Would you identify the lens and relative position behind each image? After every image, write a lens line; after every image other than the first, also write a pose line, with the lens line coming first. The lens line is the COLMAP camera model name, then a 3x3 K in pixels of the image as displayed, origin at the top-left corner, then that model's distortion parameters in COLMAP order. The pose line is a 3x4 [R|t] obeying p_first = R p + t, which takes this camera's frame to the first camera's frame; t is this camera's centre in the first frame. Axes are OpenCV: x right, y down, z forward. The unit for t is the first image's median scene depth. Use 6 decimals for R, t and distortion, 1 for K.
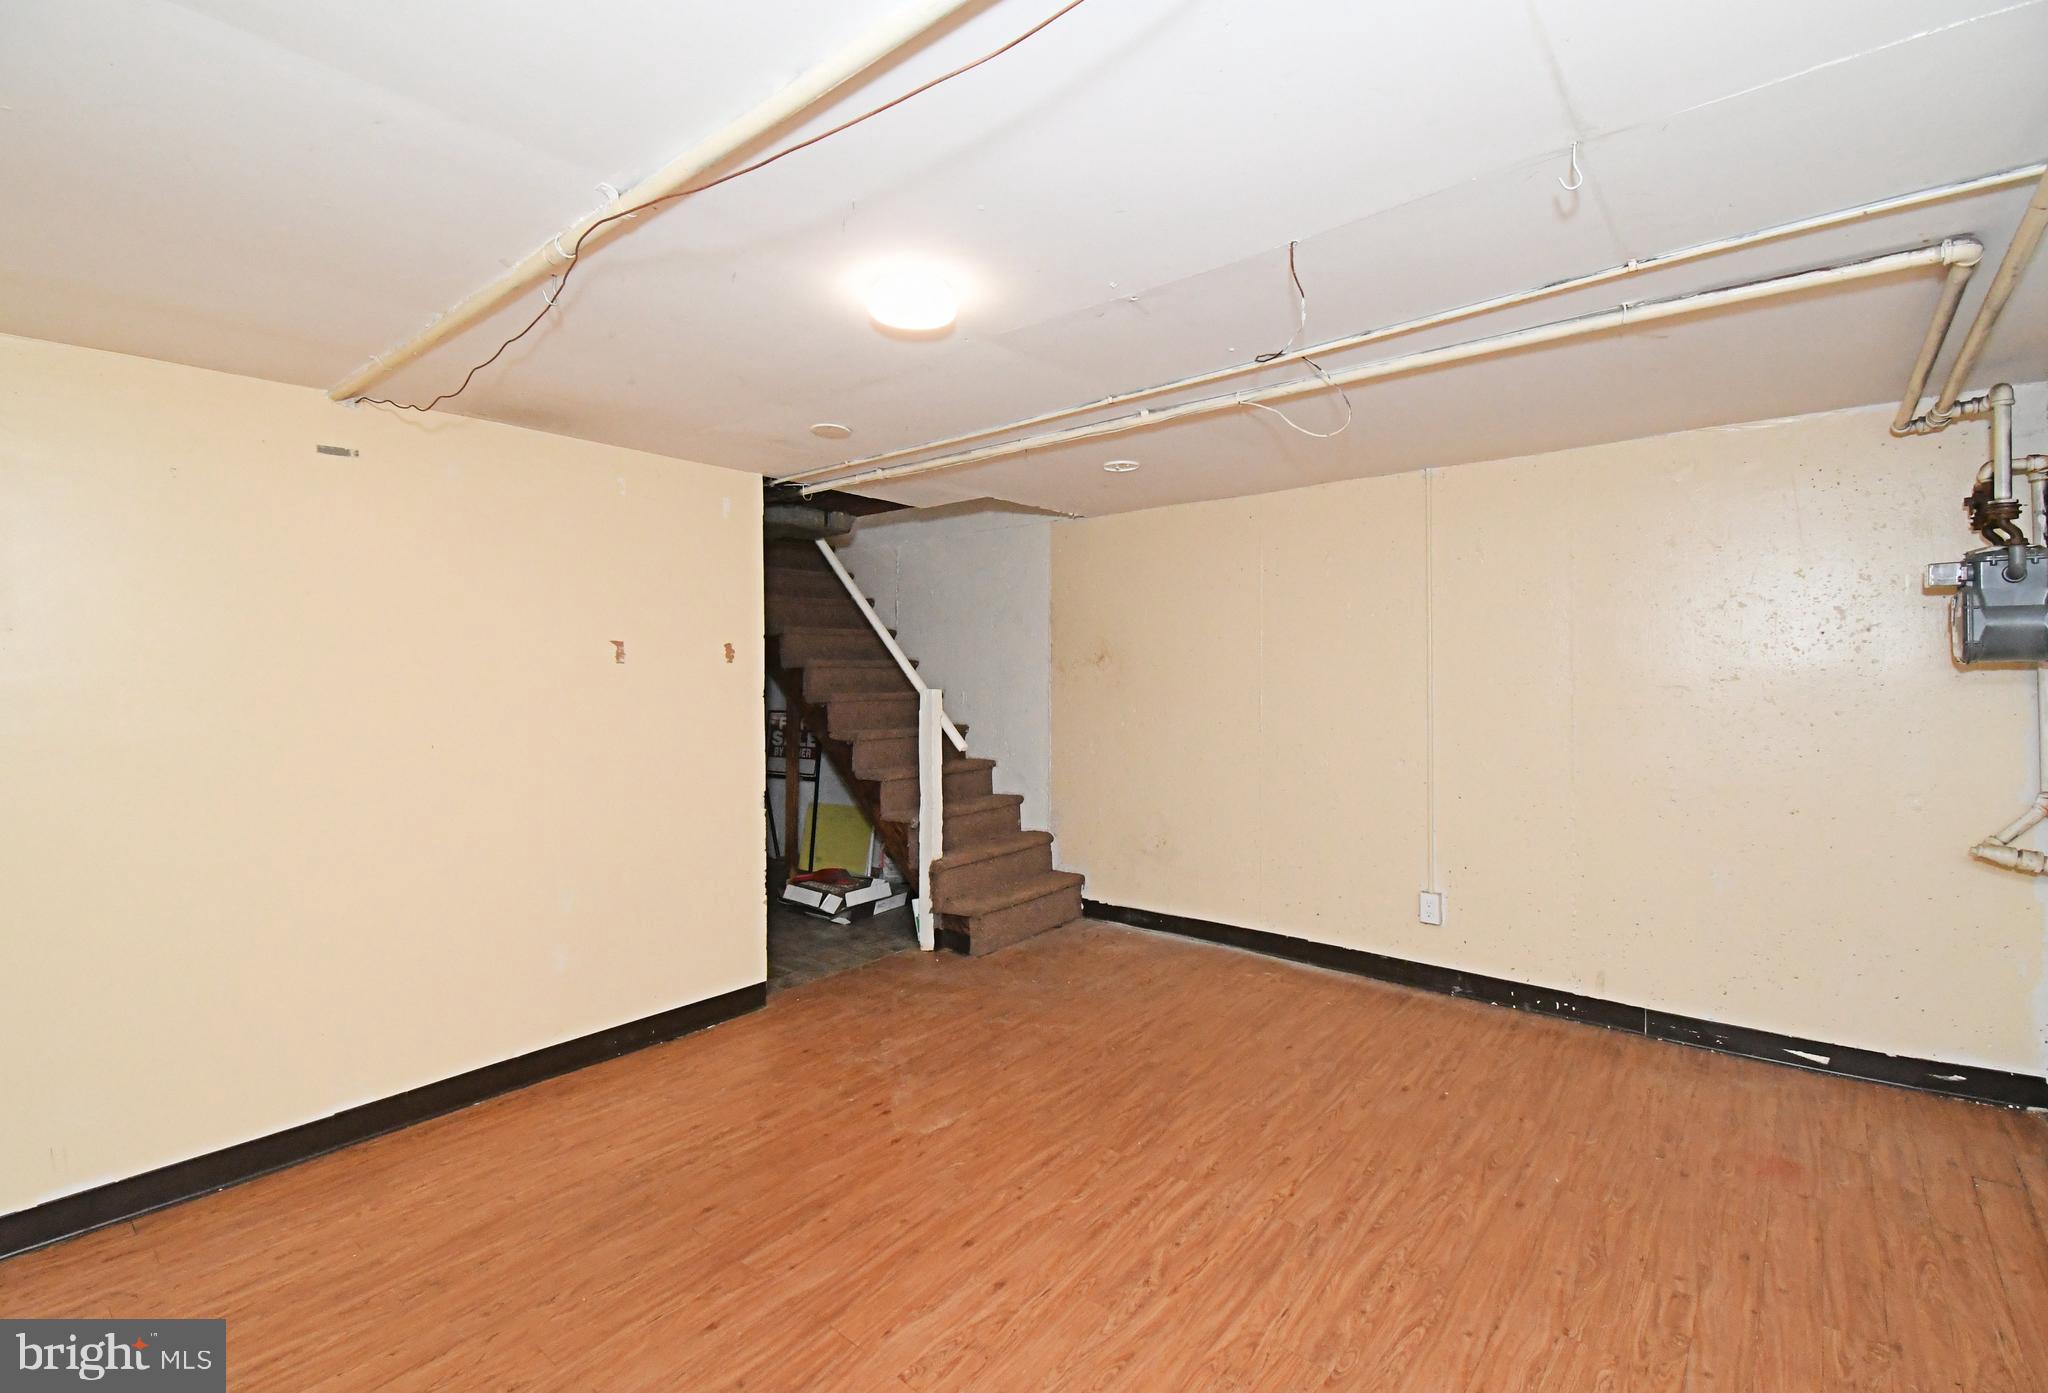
lens RADIAL K [[914.4, 0, 1026.7], [0, 914.4, 689.3], [0, 0, 1]] dist [0.003060, -0.002504]
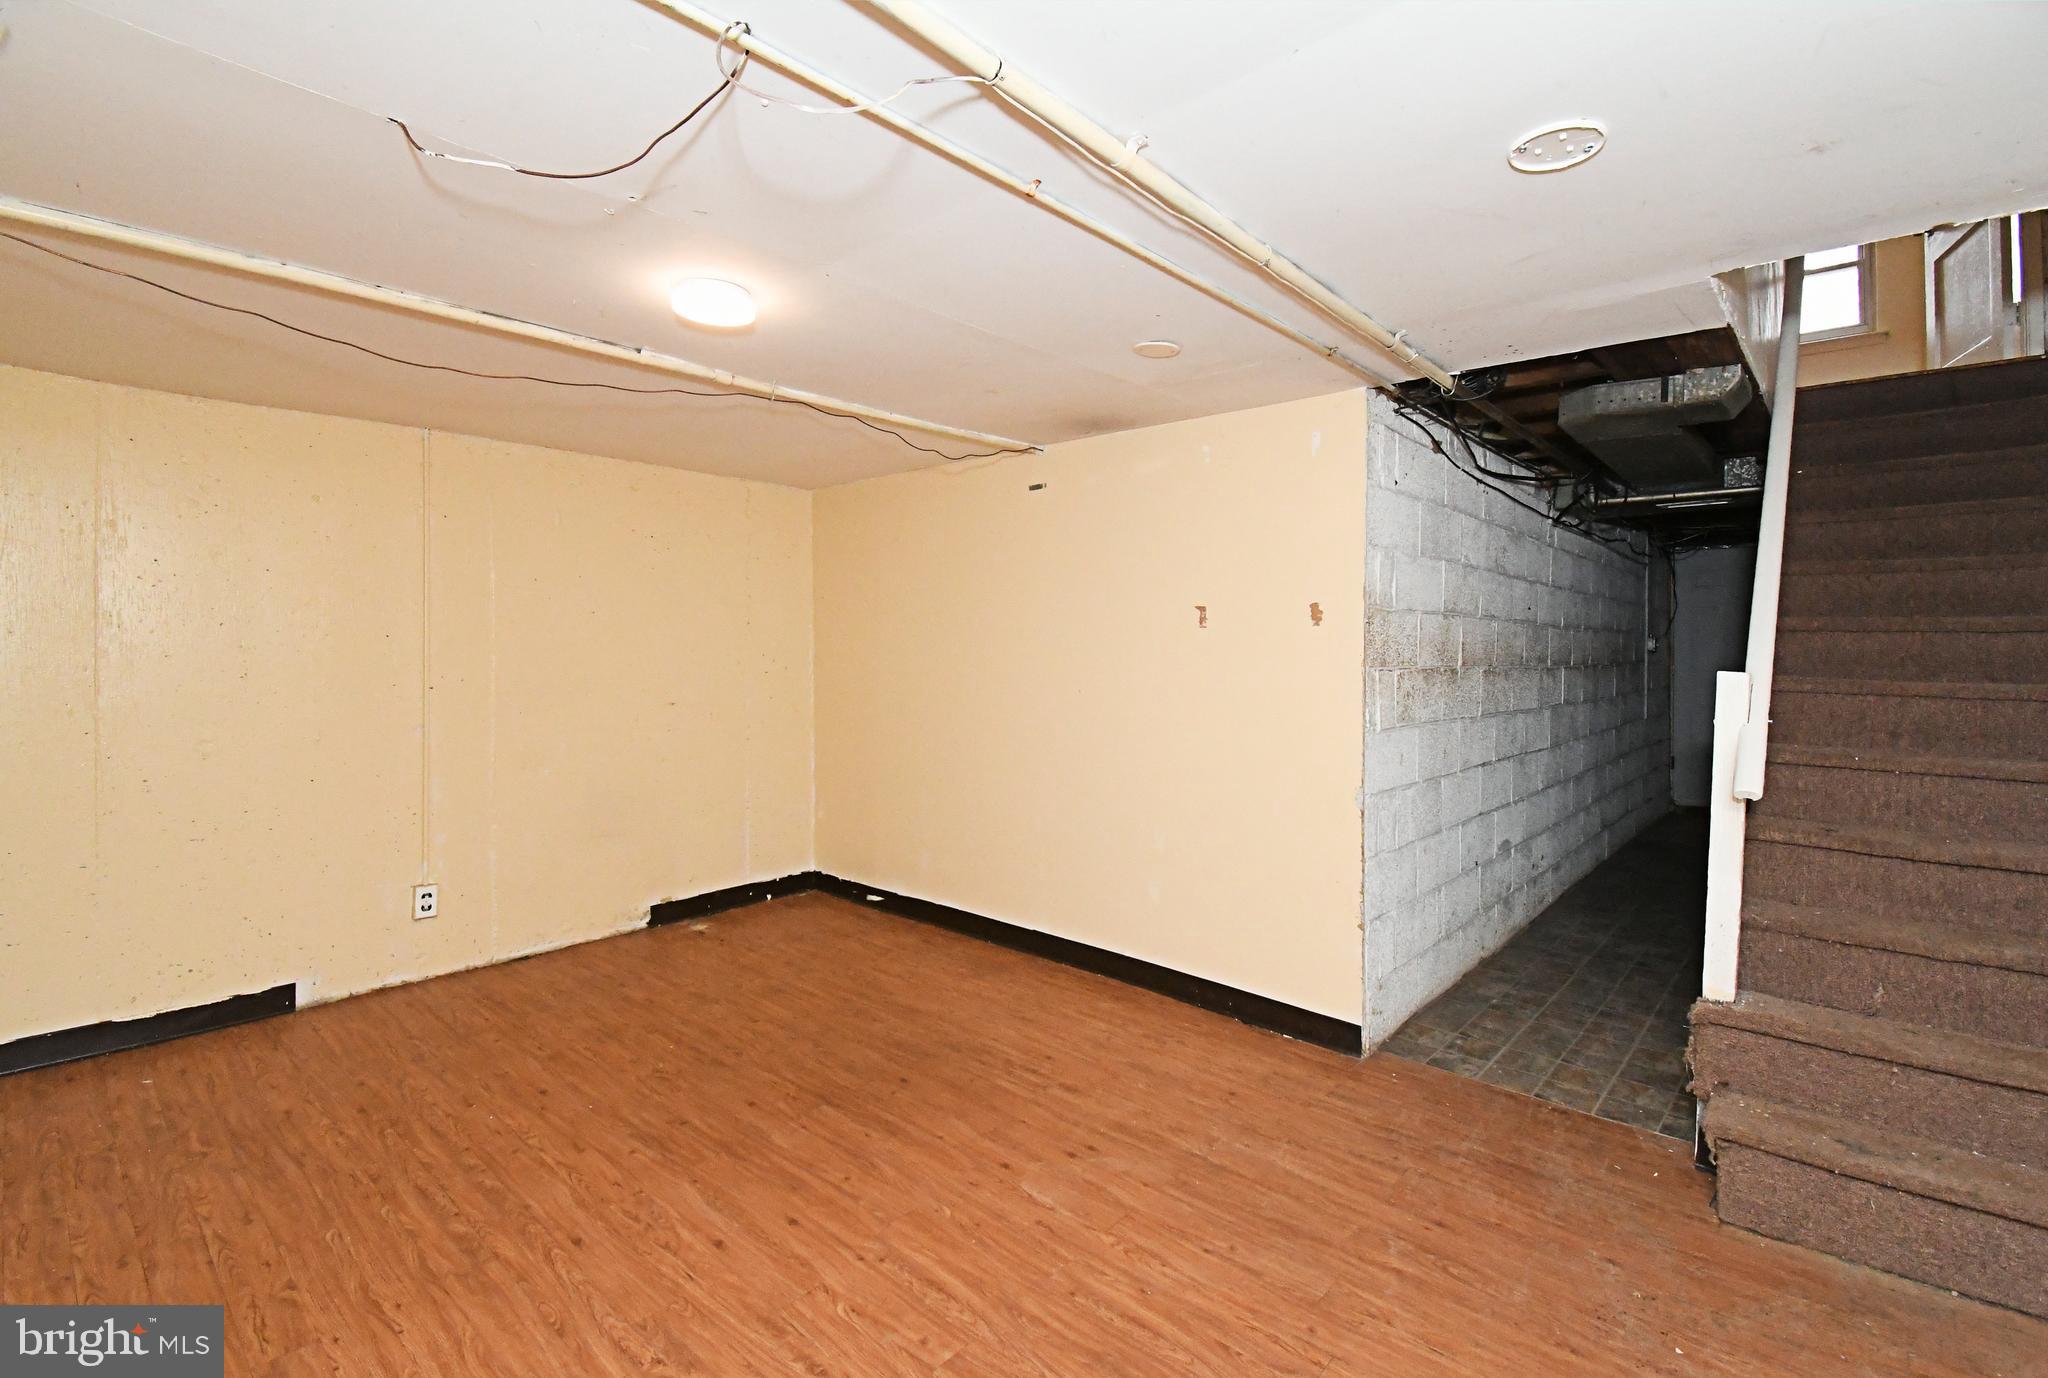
lens RADIAL K [[907.0, 0, 1037.4], [0, 907.0, 645.0], [0, 0, 1]] dist [0.002057, -0.004744]
pose [[-0.029394, 0.011655, -0.999500, 0.639066], [-0.030268, 0.999463, 0.012545, -0.017191], [0.999110, 0.030621, -0.029025, 0.920450]]
